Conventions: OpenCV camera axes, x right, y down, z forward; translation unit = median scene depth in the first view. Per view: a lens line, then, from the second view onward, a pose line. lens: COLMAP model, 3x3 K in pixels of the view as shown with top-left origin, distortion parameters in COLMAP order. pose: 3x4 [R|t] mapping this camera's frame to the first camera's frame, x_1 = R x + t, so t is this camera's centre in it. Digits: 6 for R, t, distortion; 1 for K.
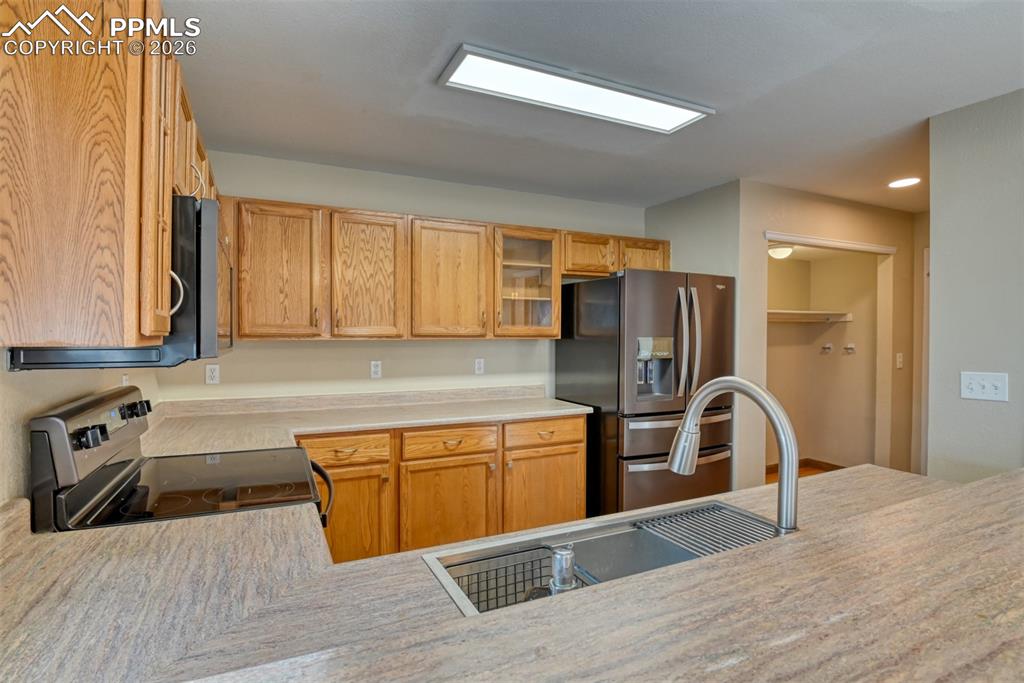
lens RADIAL K [[502.2, 0, 510.9], [0, 502.2, 338.3], [0, 0, 1]] dist [-0.026112, -0.001116]
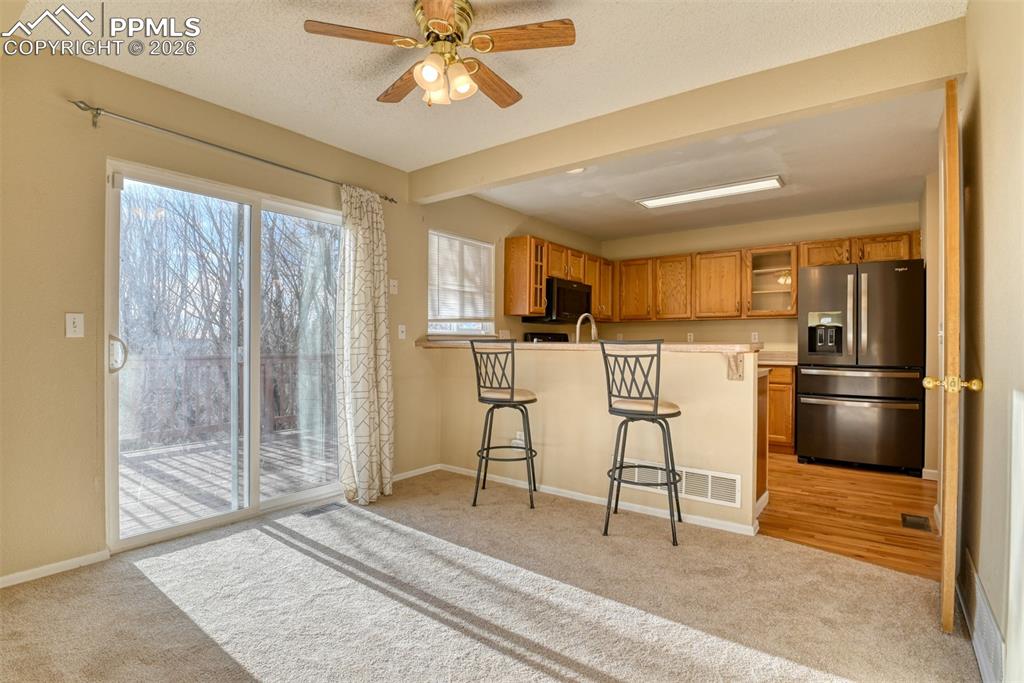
lens RADIAL K [[502.2, 0, 510.9], [0, 502.2, 338.3], [0, 0, 1]] dist [-0.026112, -0.001116]
pose [[0.452845, -0.004367, -0.891579, 1.205379], [-0.010078, 0.999899, -0.010016, 0.101794], [0.891532, 0.013521, 0.452755, -0.469840]]
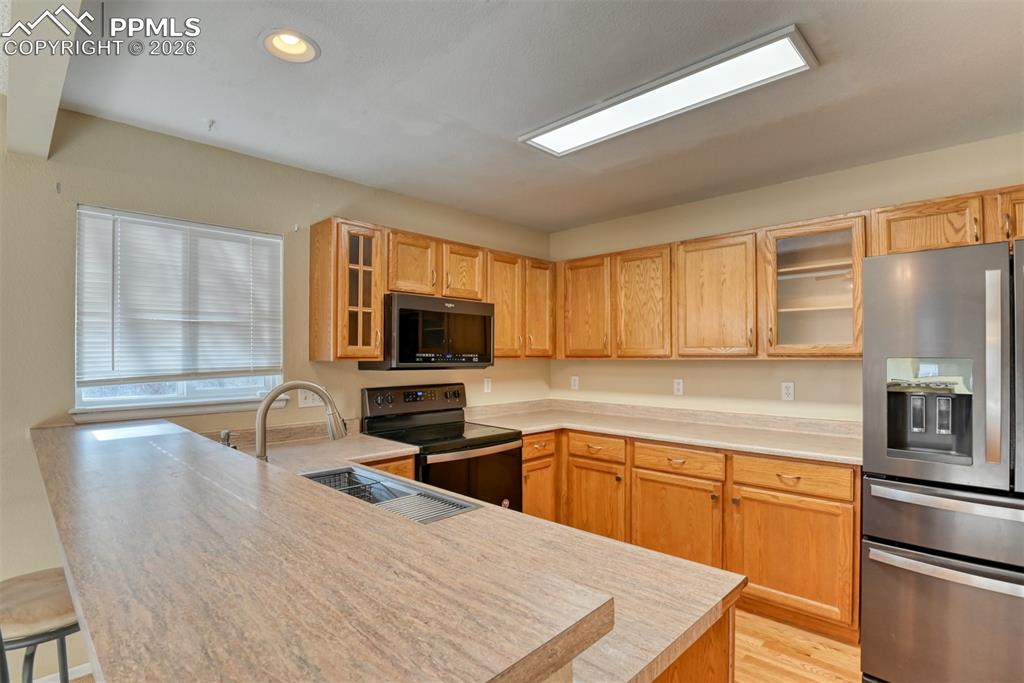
lens RADIAL K [[514.9, 0, 508.1], [0, 514.9, 346.9], [0, 0, 1]] dist [-0.026470, -0.001328]
pose [[0.334386, -0.016447, -0.942293, 0.735990], [-0.002336, 0.999830, -0.018280, -0.003929], [0.942433, 0.008314, 0.334291, 0.319893]]
